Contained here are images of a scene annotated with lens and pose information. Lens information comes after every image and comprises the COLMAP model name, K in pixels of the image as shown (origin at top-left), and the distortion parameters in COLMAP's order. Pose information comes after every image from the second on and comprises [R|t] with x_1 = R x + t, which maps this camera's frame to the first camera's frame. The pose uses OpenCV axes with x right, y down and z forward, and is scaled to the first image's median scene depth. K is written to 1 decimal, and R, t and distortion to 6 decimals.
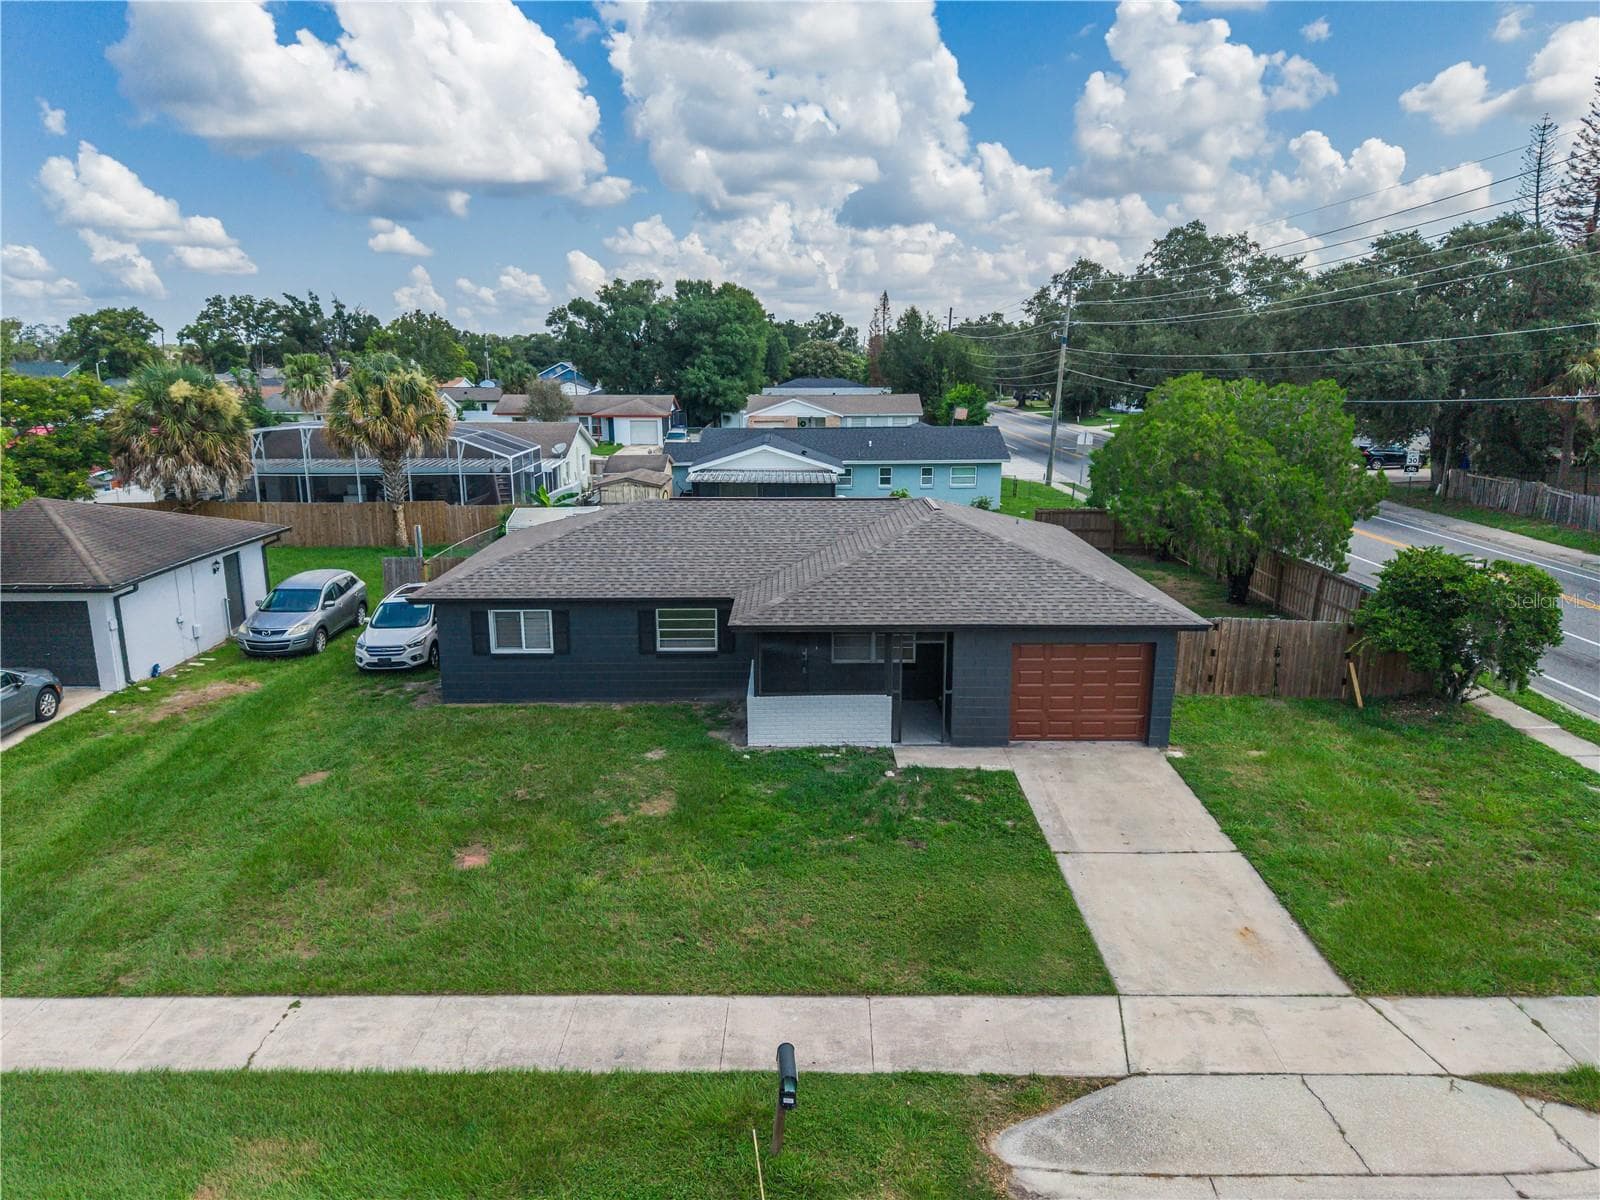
lens RADIAL K [[1083.1, 0, 798.7], [0, 1083.1, 604.0], [0, 0, 1]] dist [0.023773, -0.024240]
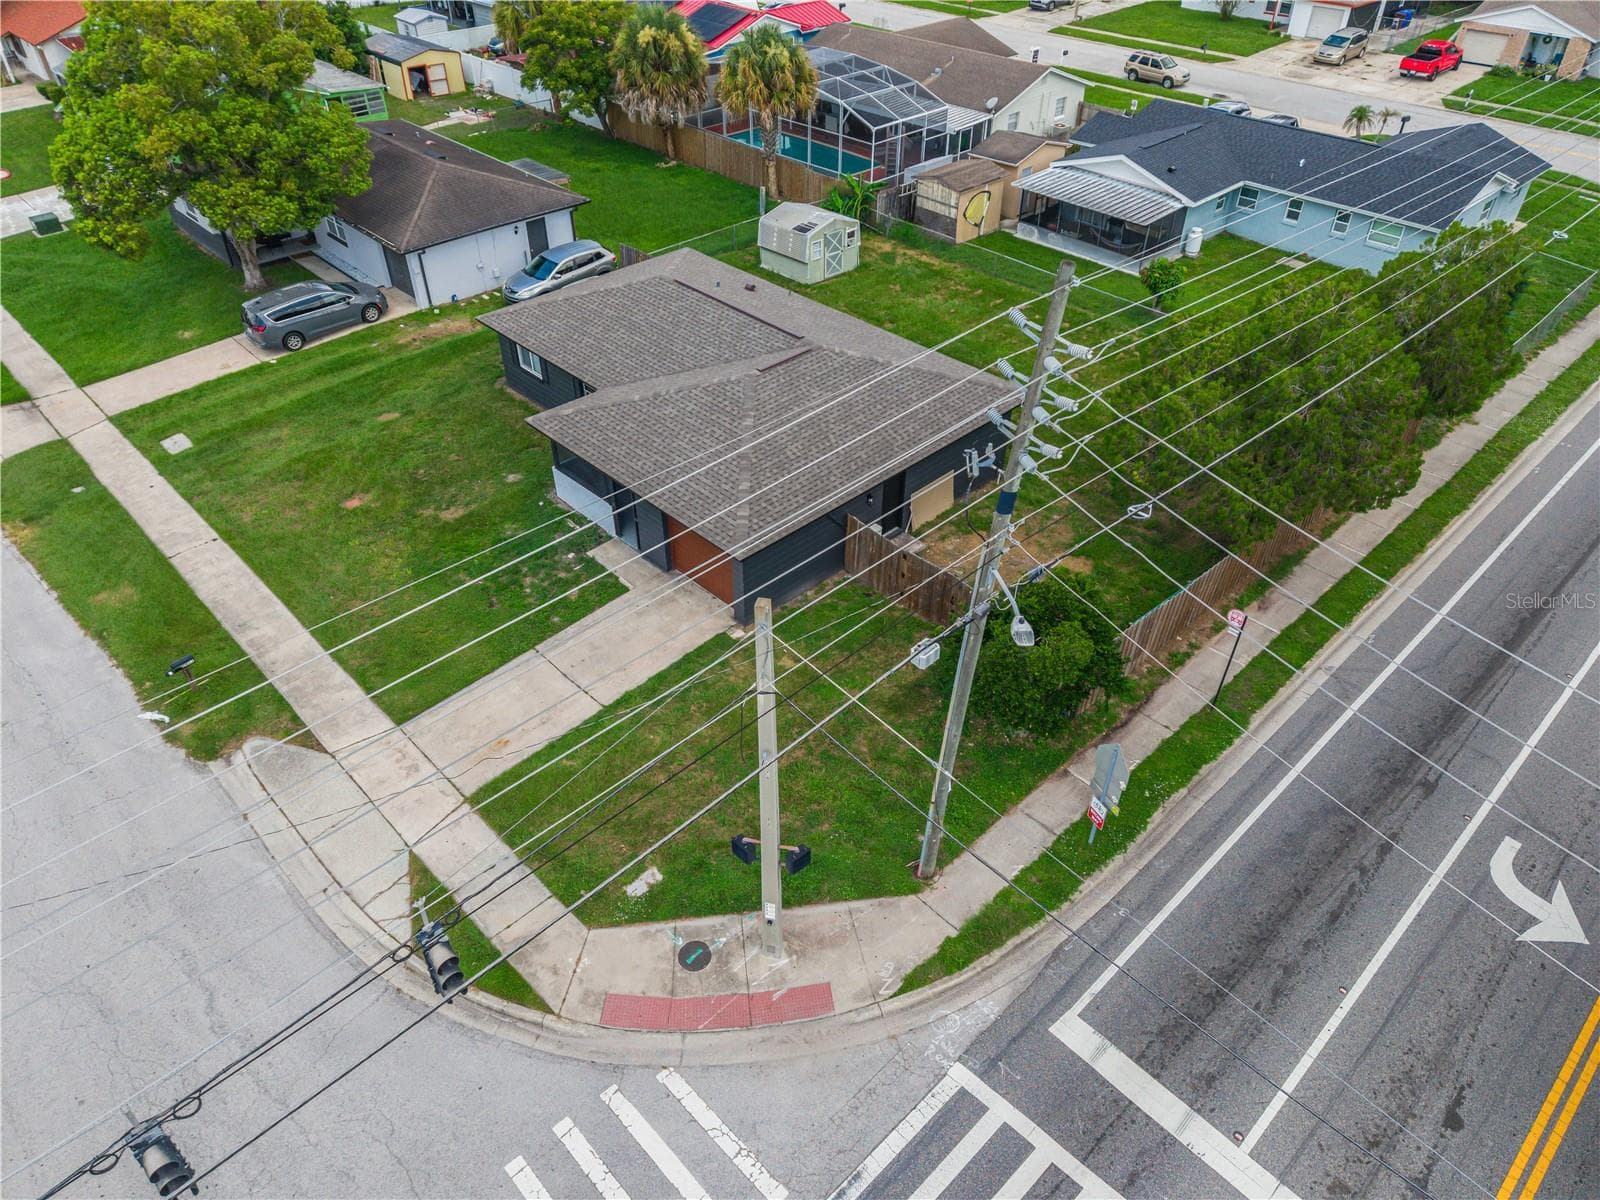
lens RADIAL K [[1072.8, 0, 800.0], [0, 1072.8, 600.0], [0, 0, 1]] dist [0.027367, -0.030328]
pose [[0.693844, 0.456383, -0.557041, 1.092932], [-0.168015, 0.854780, 0.491043, -0.538222], [0.700251, -0.247116, 0.669763, 0.204597]]
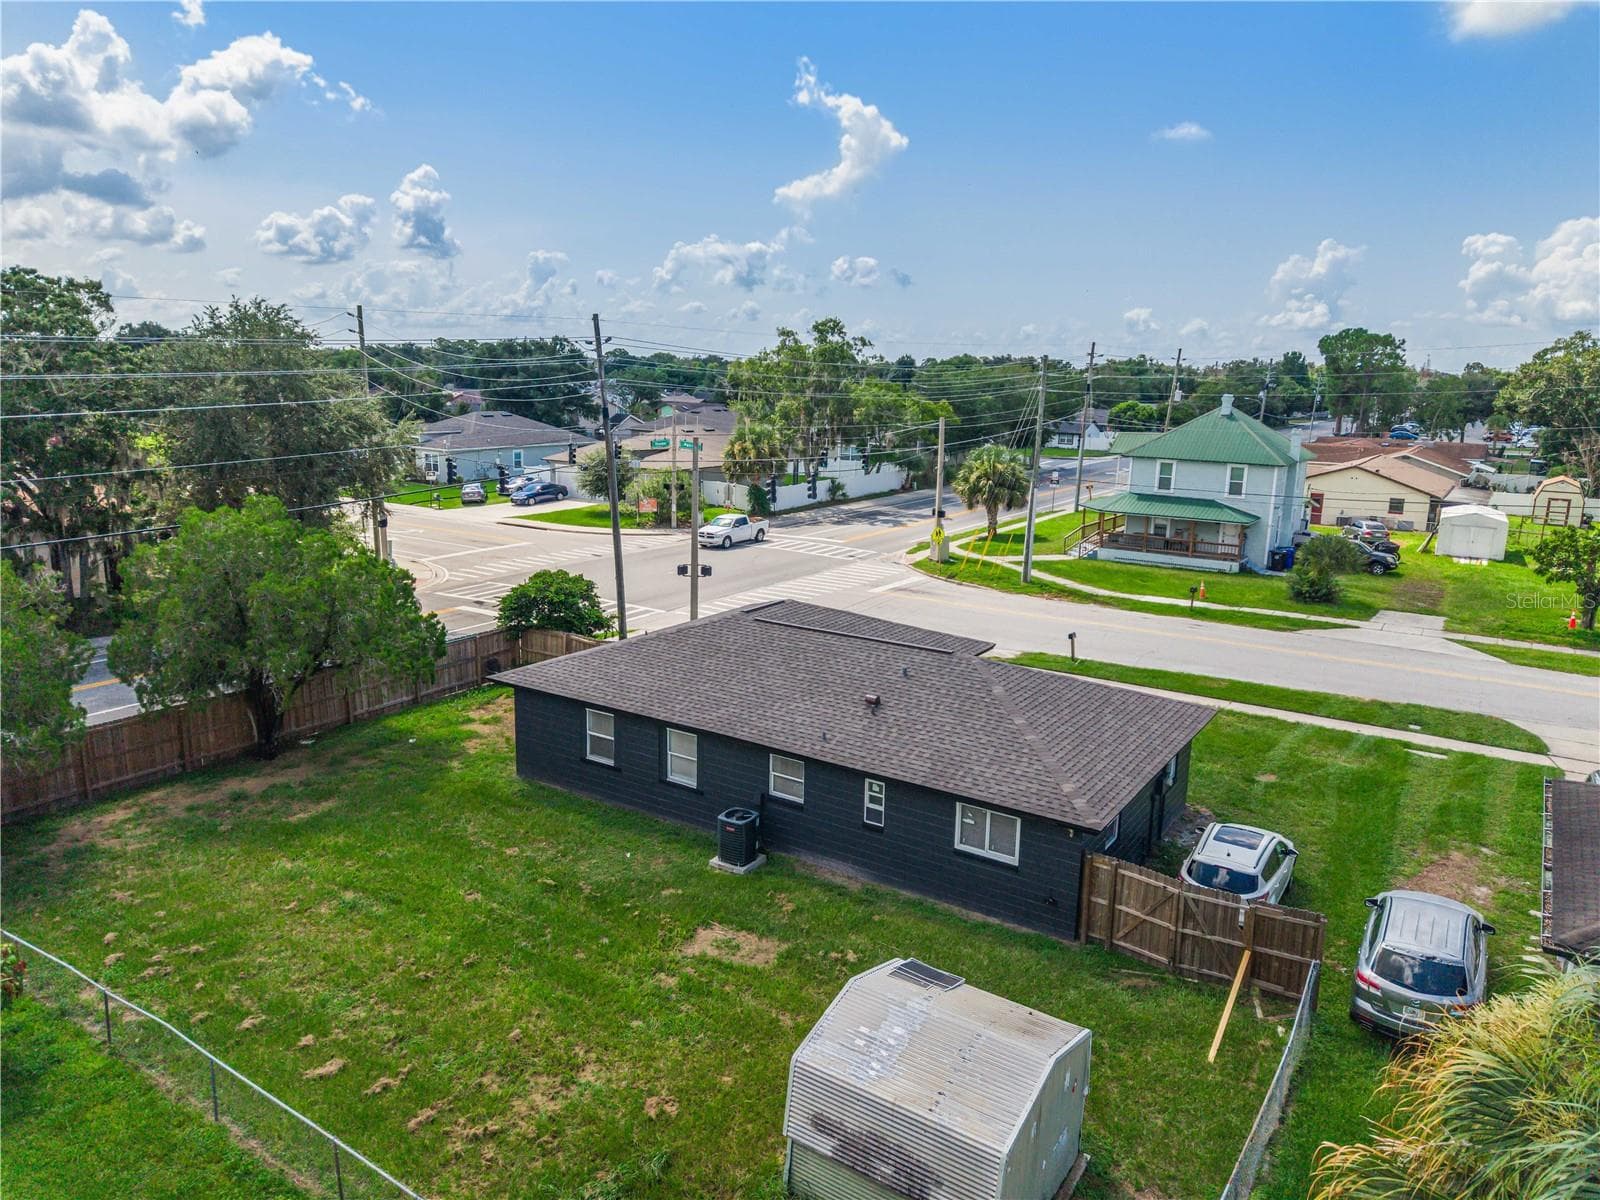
lens RADIAL K [[1096.0, 0, 795.9], [0, 1096.0, 594.7], [0, 0, 1]] dist [0.053048, -0.084755]
pose [[-0.835684, -0.126127, 0.534532, -0.646092], [0.100756, 0.921547, 0.374966, -0.654605], [-0.539890, 0.367210, -0.757414, 2.270319]]
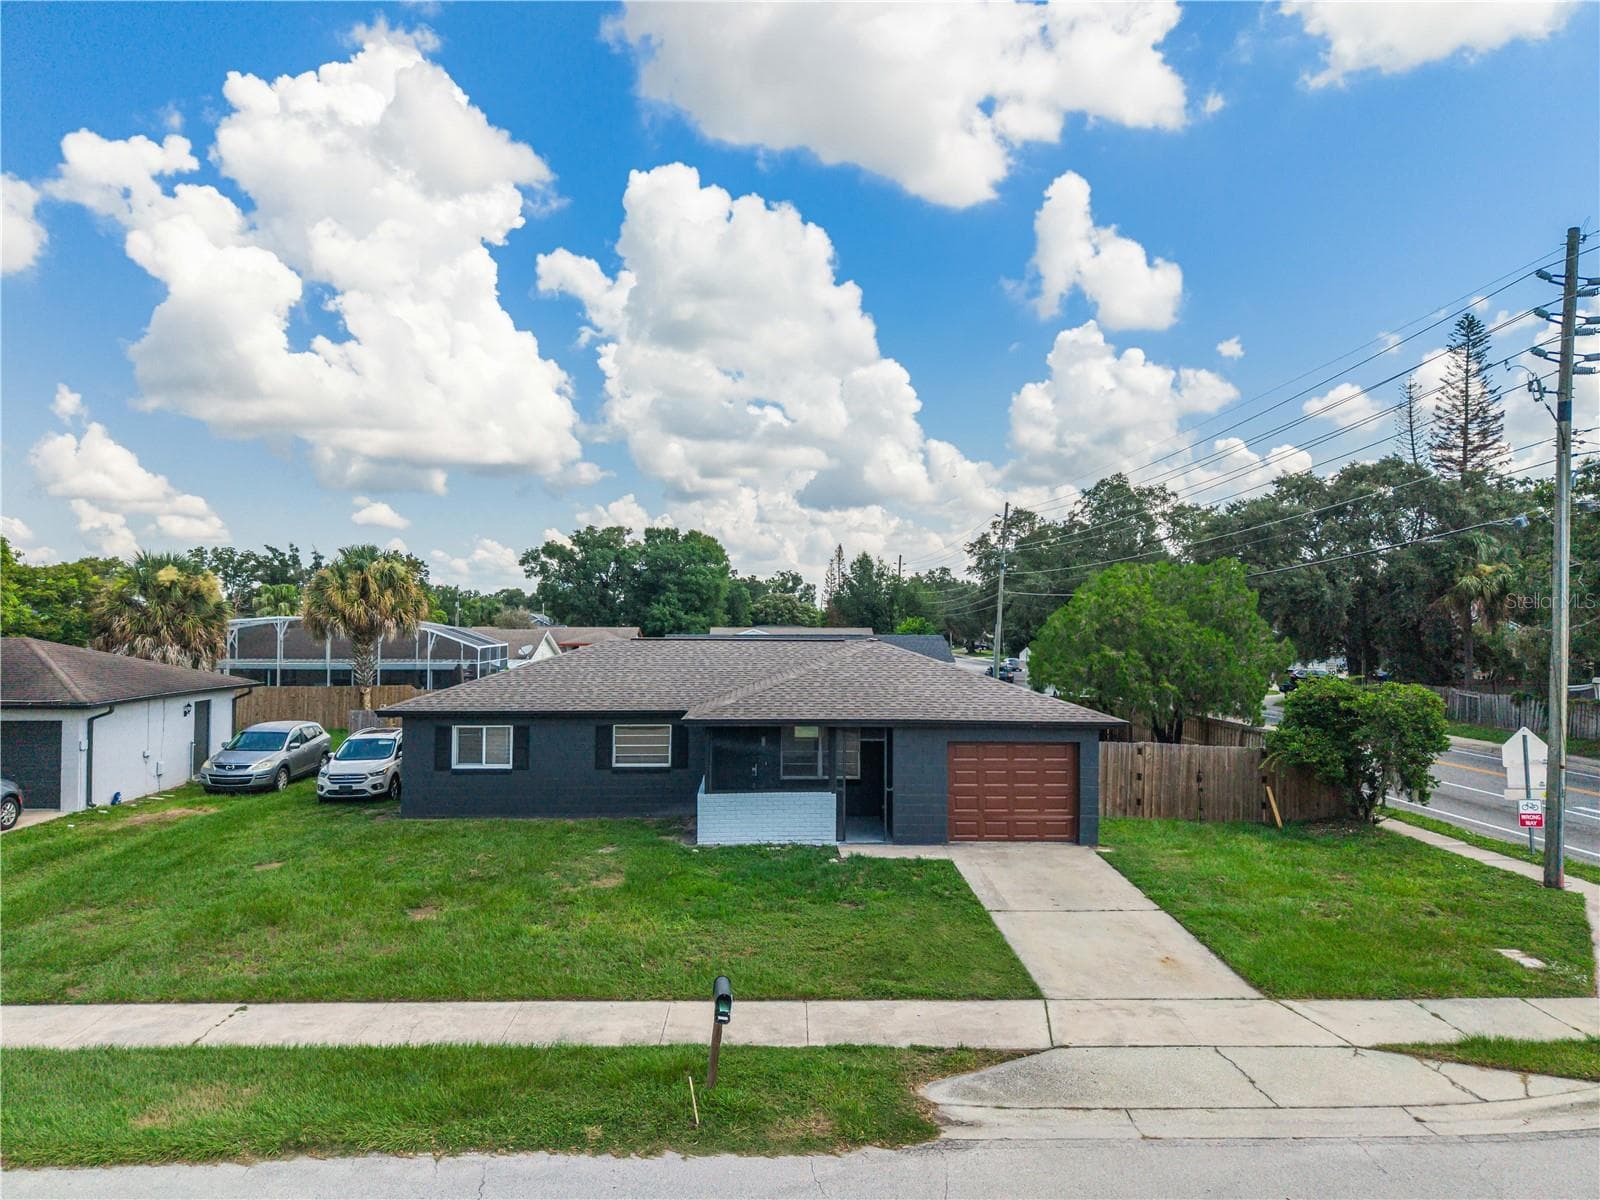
lens RADIAL K [[1072.8, 0, 800.0], [0, 1072.8, 600.0], [0, 0, 1]] dist [0.027367, -0.030328]
pose [[0.999292, 0.009594, 0.036381, 0.011616], [-0.000407, 0.969646, -0.244512, 0.157485], [-0.037623, 0.244324, 0.968964, -0.057392]]
